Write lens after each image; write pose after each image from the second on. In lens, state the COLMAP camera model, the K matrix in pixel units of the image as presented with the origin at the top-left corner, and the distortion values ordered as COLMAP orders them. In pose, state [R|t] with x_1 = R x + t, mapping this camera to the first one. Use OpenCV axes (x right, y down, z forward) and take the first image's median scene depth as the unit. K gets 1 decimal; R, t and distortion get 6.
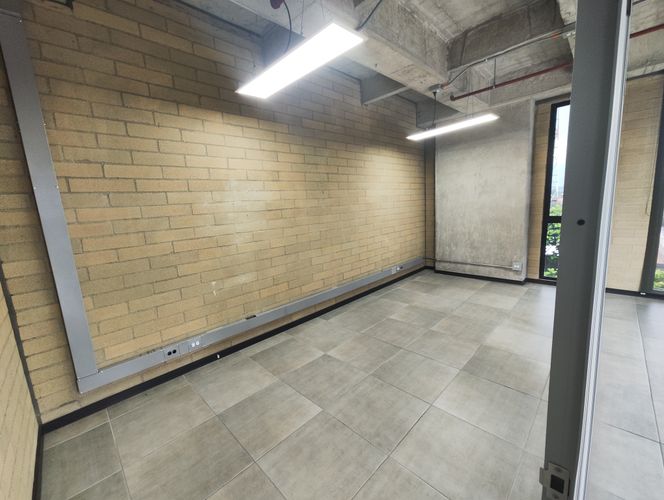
lens RADIAL K [[276.2, 0, 331.7], [0, 276.2, 246.6], [0, 0, 1]] dist [0.000765, -0.000094]
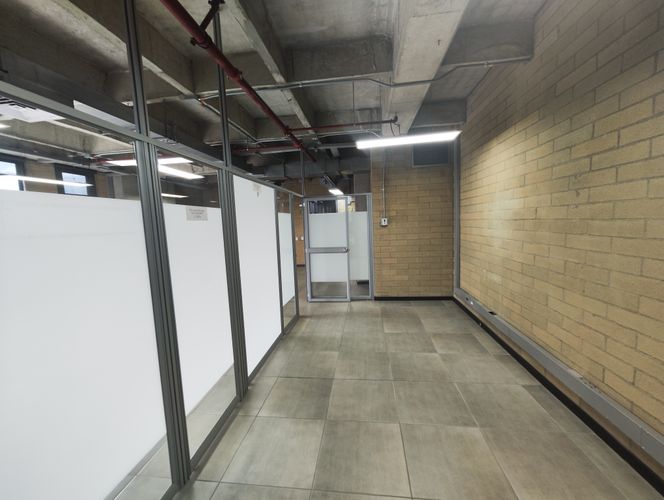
lens RADIAL K [[276.2, 0, 334.0], [0, 276.2, 248.6], [0, 0, 1]] dist [0.000765, -0.000094]
pose [[-0.776684, 0.149568, -0.611876, 0.804214], [-0.012861, 0.967432, 0.252805, -0.256974], [0.629759, 0.204219, -0.749465, 1.300483]]
